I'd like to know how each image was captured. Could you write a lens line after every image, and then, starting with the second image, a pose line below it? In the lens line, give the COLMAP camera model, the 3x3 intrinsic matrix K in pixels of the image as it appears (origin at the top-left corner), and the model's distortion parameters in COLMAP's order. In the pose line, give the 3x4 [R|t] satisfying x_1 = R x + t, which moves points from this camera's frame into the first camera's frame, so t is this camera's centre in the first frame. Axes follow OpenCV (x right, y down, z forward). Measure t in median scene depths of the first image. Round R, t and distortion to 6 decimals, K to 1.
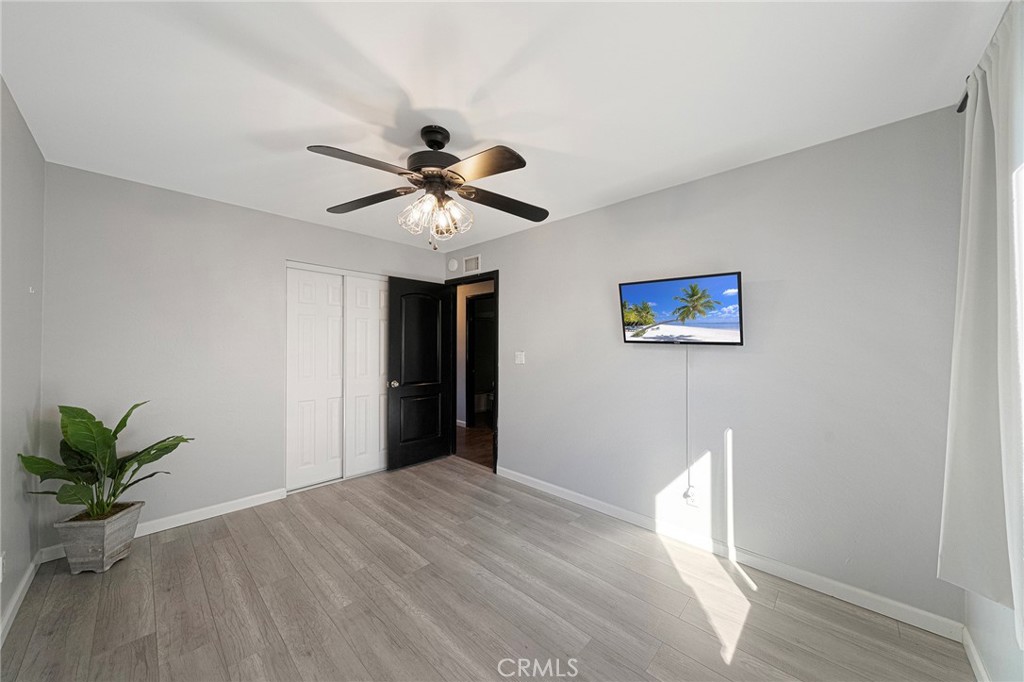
lens RADIAL K [[353.8, 0, 509.8], [0, 353.8, 341.3], [0, 0, 1]] dist [-0.000926, 0.000087]
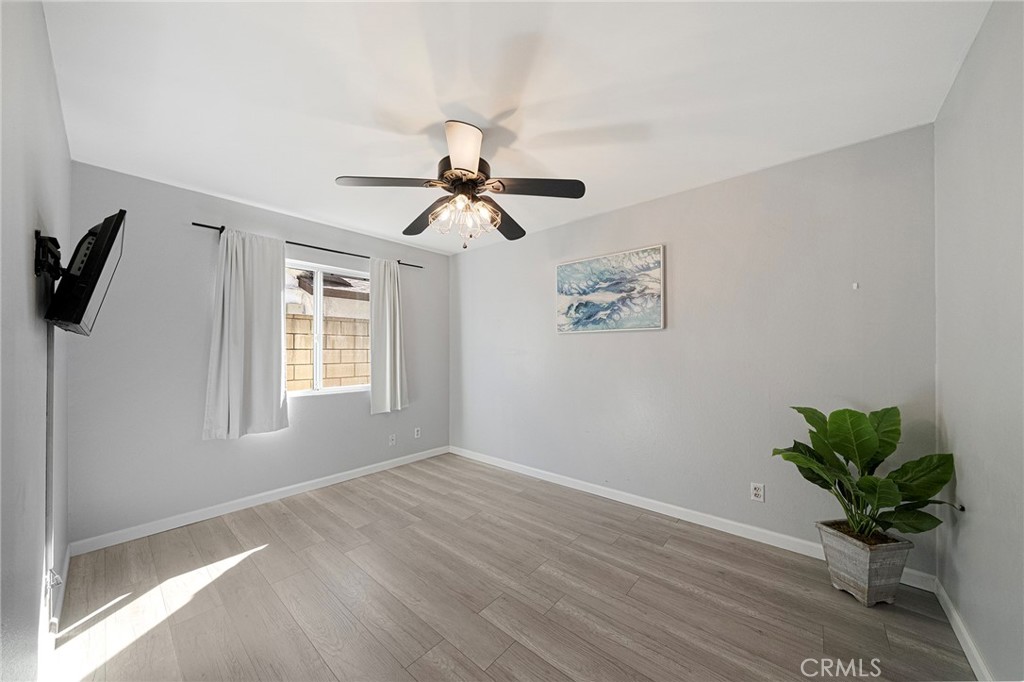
lens RADIAL K [[353.8, 0, 511.0], [0, 353.8, 347.4], [0, 0, 1]] dist [-0.000926, 0.000087]
pose [[-0.998879, 0.001929, -0.047299, -0.294774], [0.003010, 0.999736, -0.022790, 0.060943], [0.047243, -0.022907, -0.998621, 2.022138]]
